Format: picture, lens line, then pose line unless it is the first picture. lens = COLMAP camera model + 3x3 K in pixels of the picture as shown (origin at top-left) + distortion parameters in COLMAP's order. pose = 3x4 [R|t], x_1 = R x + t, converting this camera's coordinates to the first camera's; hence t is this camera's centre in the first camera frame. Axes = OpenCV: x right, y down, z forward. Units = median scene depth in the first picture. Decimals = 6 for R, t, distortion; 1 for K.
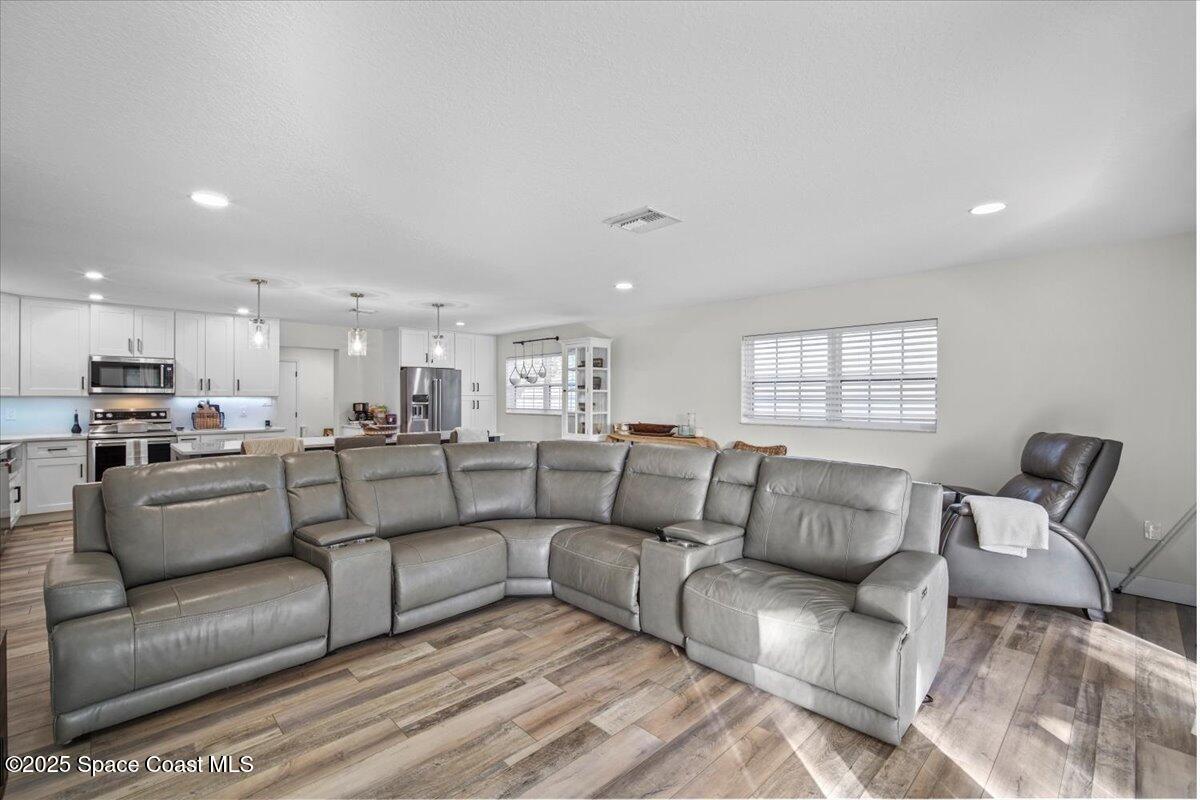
lens RADIAL K [[525.5, 0, 591.9], [0, 525.5, 398.8], [0, 0, 1]] dist [-0.009492, 0.002420]
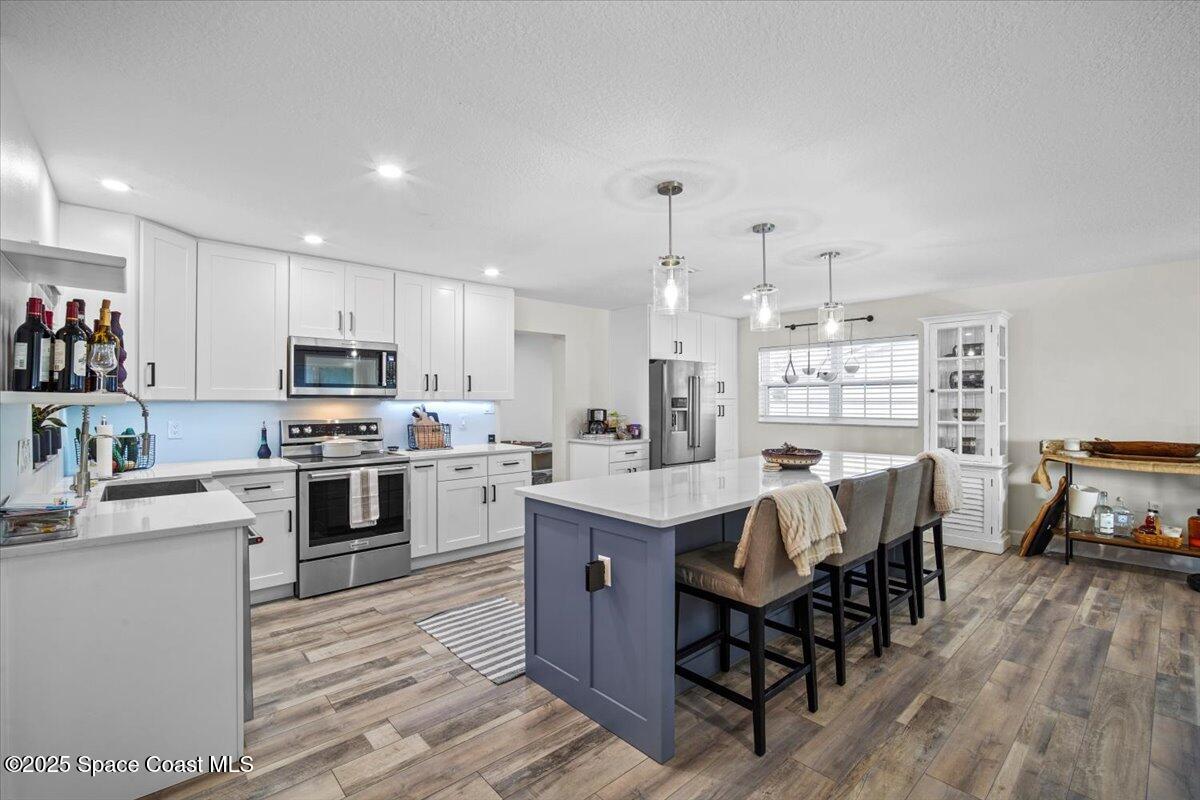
lens RADIAL K [[525.5, 0, 597.2], [0, 525.5, 398.2], [0, 0, 1]] dist [-0.009492, 0.002420]
pose [[0.999654, -0.002599, -0.026162, -0.564425], [0.002408, 0.999970, -0.007327, -0.002122], [0.026180, 0.007261, 0.999631, 0.369453]]
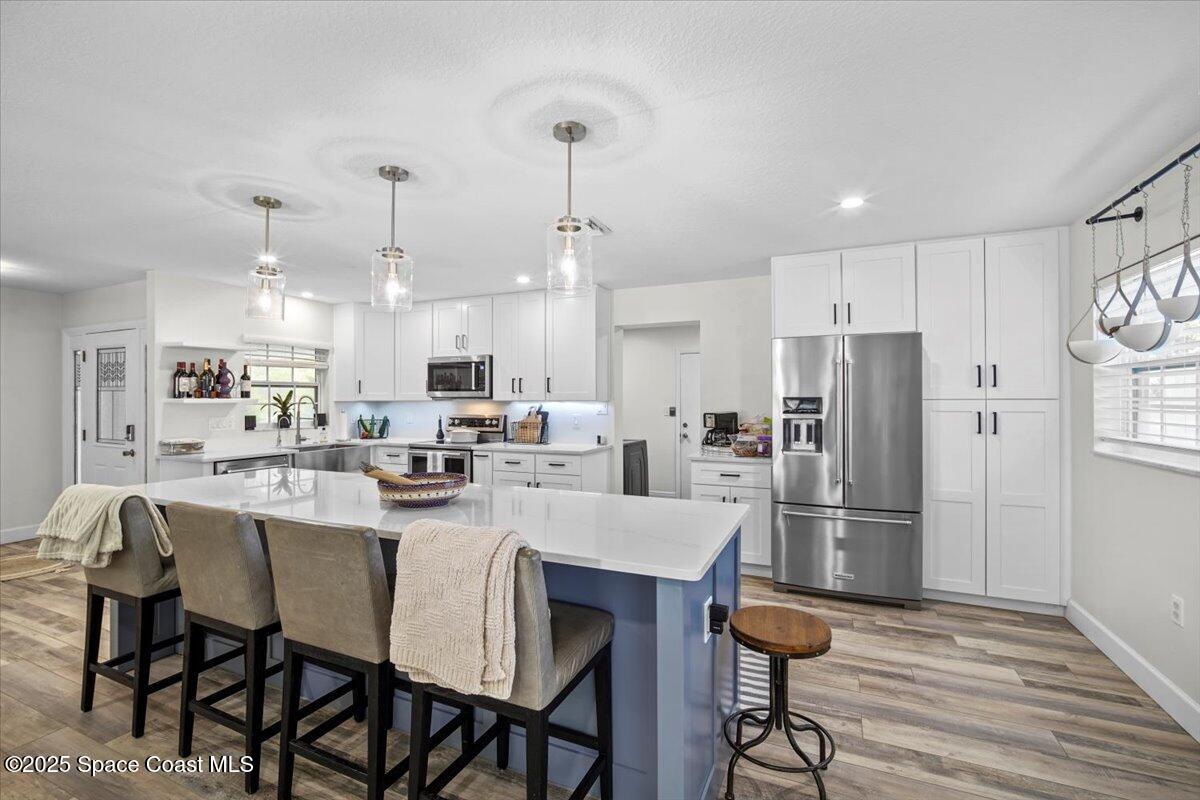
lens RADIAL K [[525.5, 0, 594.9], [0, 525.5, 391.4], [0, 0, 1]] dist [-0.009492, 0.002420]
pose [[0.382992, -0.016636, -0.923602, 0.023896], [-0.002823, 0.999812, -0.019179, -0.004537], [0.923747, 0.009953, 0.382873, 0.896773]]
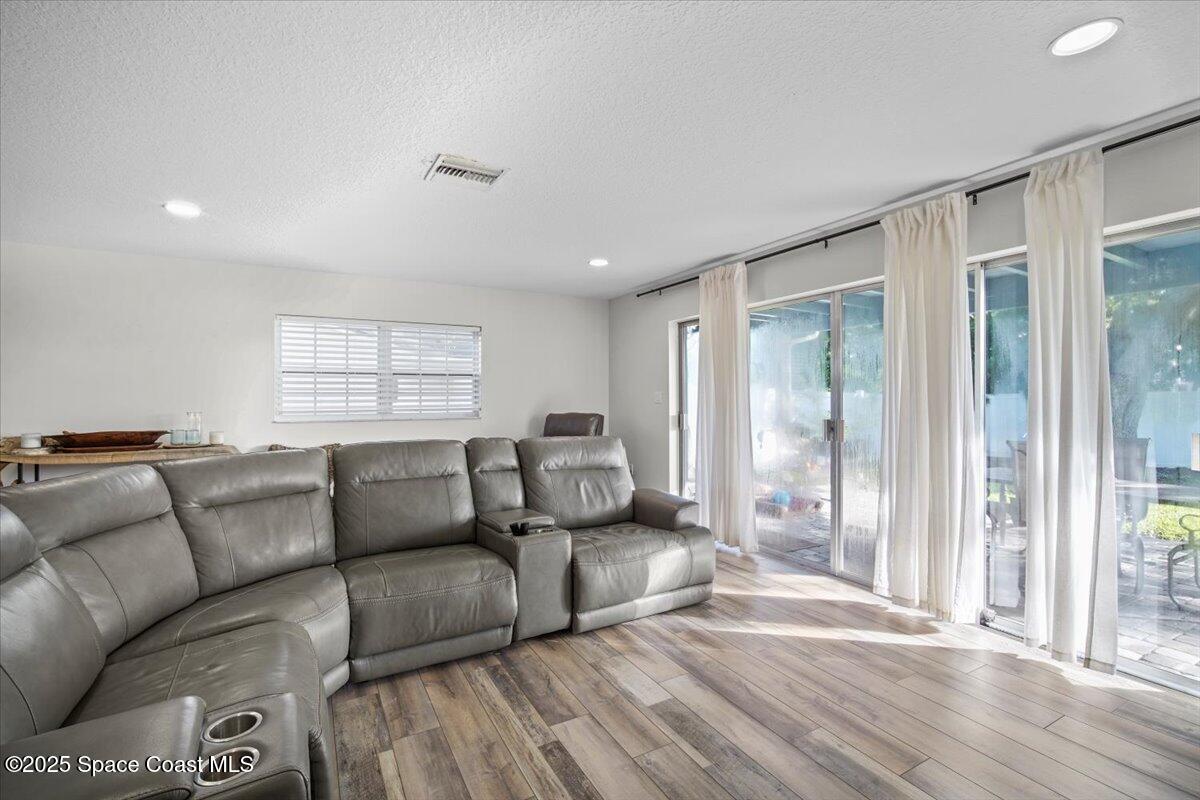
lens RADIAL K [[525.5, 0, 603.3], [0, 525.5, 401.4], [0, 0, 1]] dist [-0.009492, 0.002420]
pose [[0.253917, -0.011032, 0.967163, -0.351813], [0.008270, 0.999923, 0.009235, 0.011386], [-0.967191, 0.005654, 0.253988, 0.298765]]
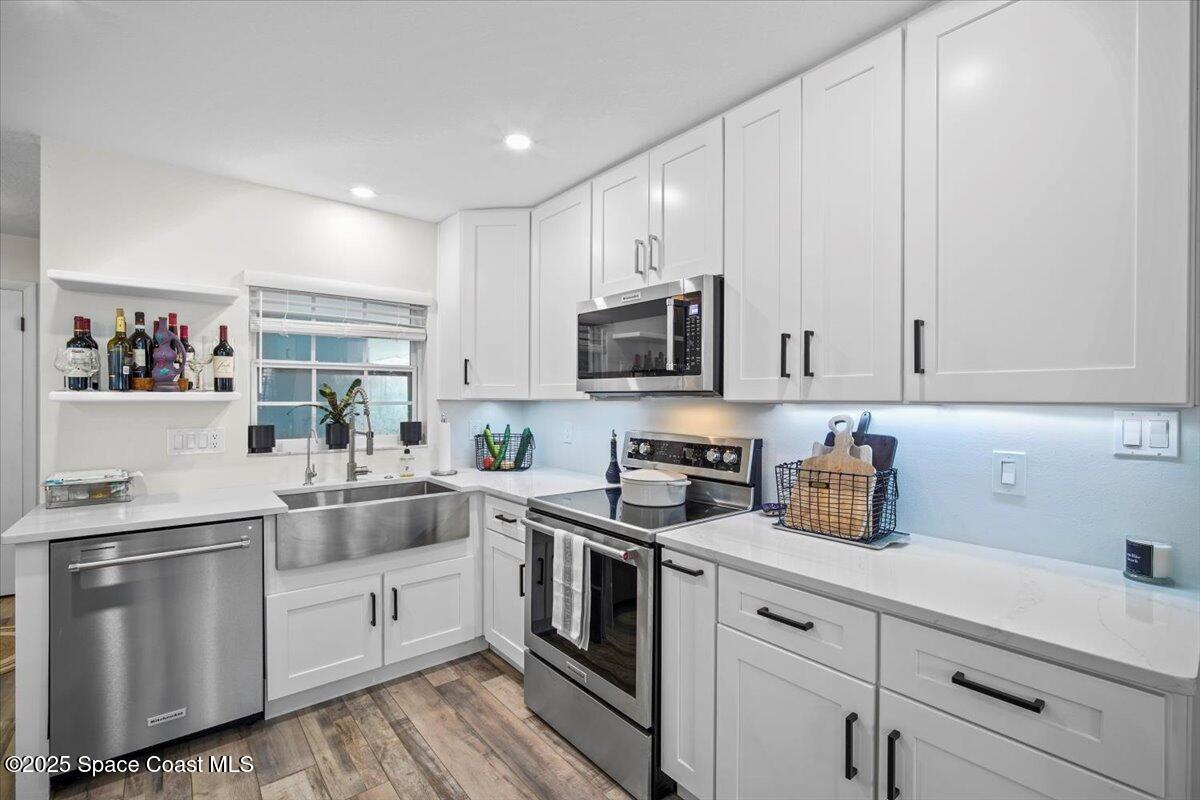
lens RADIAL K [[525.5, 0, 602.8], [0, 525.5, 405.3], [0, 0, 1]] dist [-0.009492, 0.002420]
pose [[-0.060550, 0.009848, -0.998117, -0.536188], [-0.010903, 0.999885, 0.010527, -0.005330], [0.998106, 0.011520, -0.060436, 1.022883]]
